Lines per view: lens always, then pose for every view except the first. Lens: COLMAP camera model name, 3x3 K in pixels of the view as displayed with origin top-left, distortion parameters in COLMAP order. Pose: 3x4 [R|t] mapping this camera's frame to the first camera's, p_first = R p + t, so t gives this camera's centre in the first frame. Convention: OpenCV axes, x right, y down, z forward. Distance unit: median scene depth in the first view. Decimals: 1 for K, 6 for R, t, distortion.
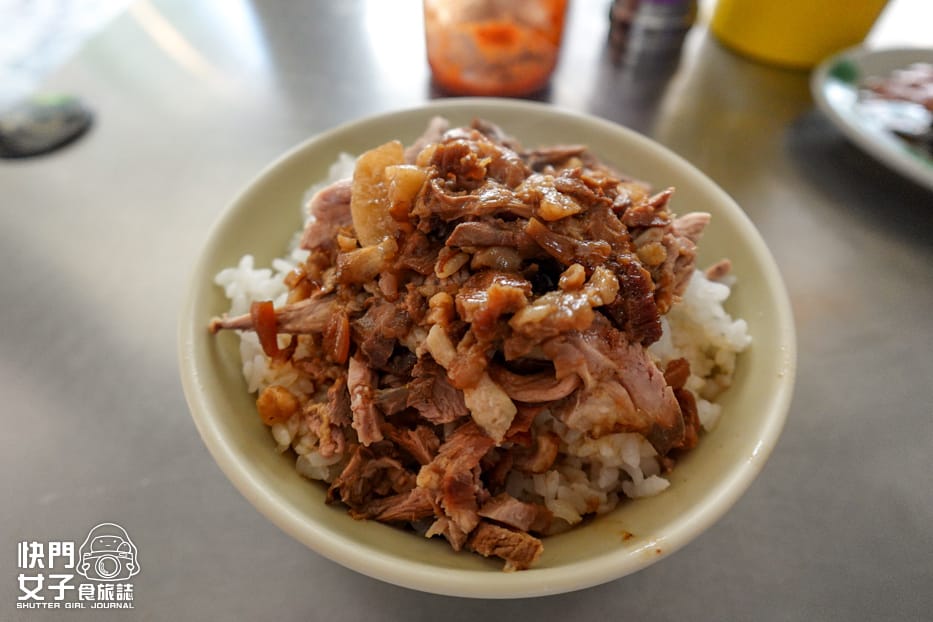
lens RADIAL K [[522.8, 0, 467.9], [0, 522.8, 310.5], [0, 0, 1]] dist [-0.005158, 0.001547]
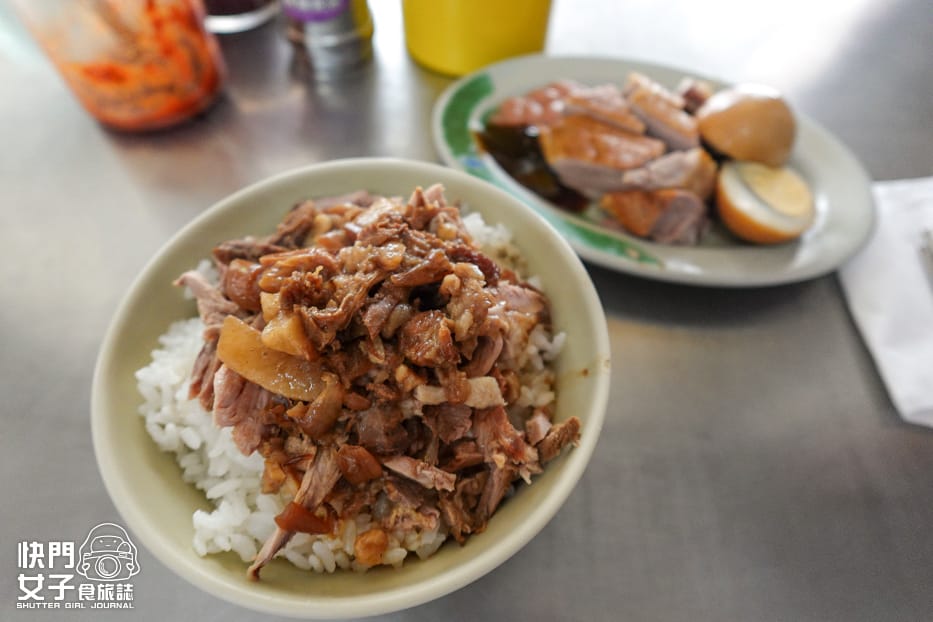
lens RADIAL K [[522.8, 0, 465.2], [0, 522.8, 312.5], [0, 0, 1]] dist [-0.005158, 0.001547]
pose [[0.506309, -0.731449, 0.456765, -0.422411], [0.683525, 0.663340, 0.304587, -0.373565], [-0.525780, 0.157995, 0.835819, -0.137163]]
